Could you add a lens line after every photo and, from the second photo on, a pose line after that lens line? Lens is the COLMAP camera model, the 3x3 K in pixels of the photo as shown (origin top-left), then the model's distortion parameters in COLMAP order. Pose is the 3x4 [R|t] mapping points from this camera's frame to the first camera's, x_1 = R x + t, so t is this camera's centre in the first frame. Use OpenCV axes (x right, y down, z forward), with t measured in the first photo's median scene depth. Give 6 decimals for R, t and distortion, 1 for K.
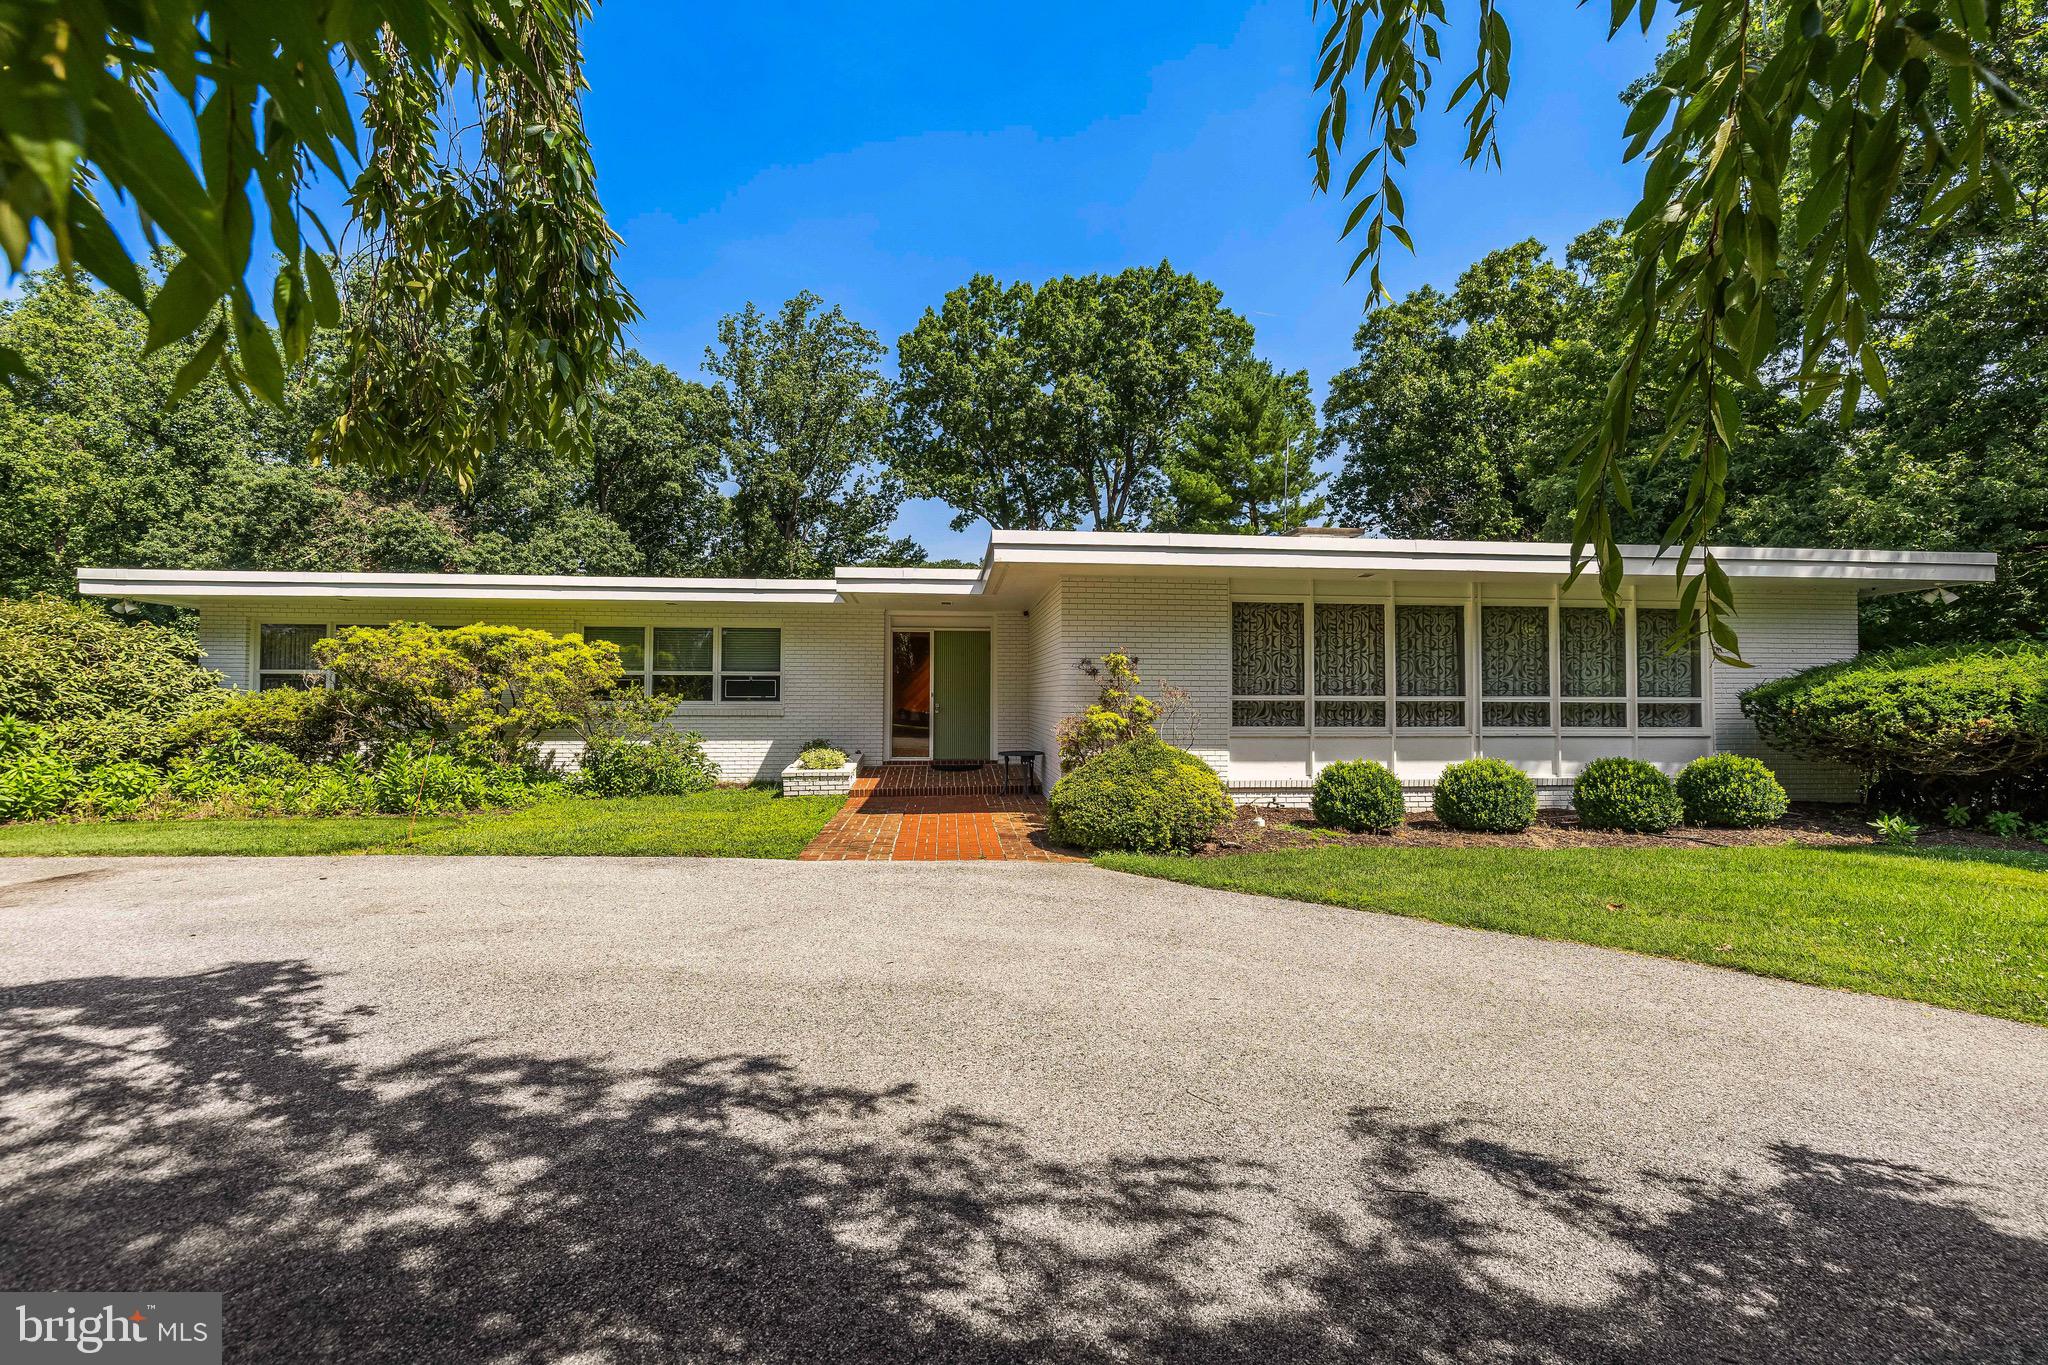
lens RADIAL K [[872.7, 0, 1030.1], [0, 872.7, 672.2], [0, 0, 1]] dist [0.004296, 0.000190]
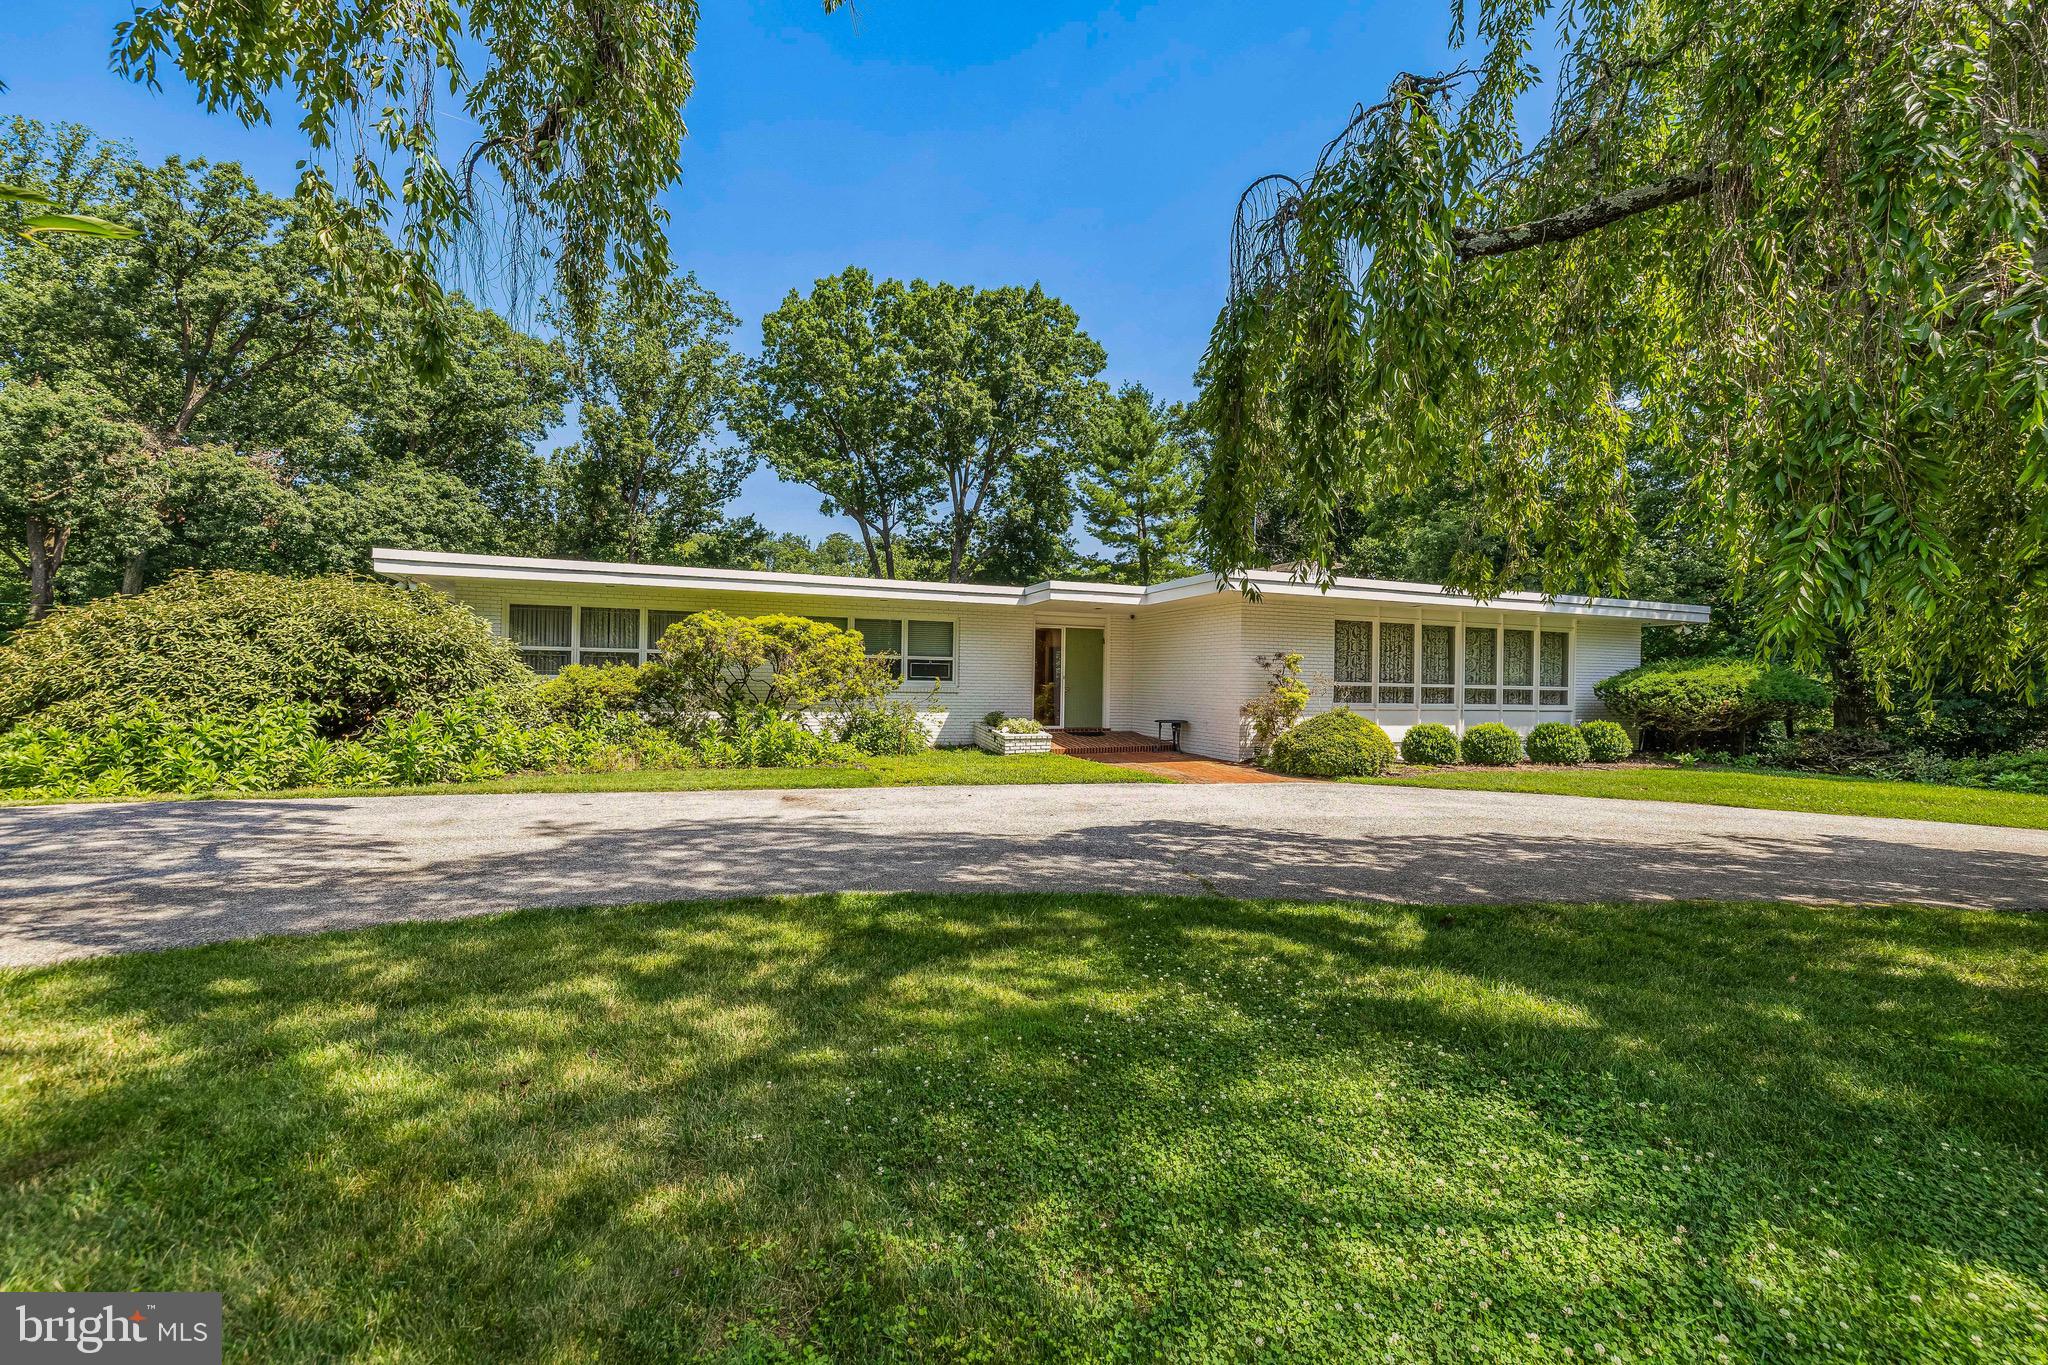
lens RADIAL K [[872.7, 0, 1014.8], [0, 872.7, 693.7], [0, 0, 1]] dist [0.004296, 0.000190]
pose [[0.957741, 0.009422, 0.287479, -0.568464], [-0.023133, 0.998749, 0.044331, -0.005292], [-0.286702, -0.049108, 0.956760, -0.222034]]
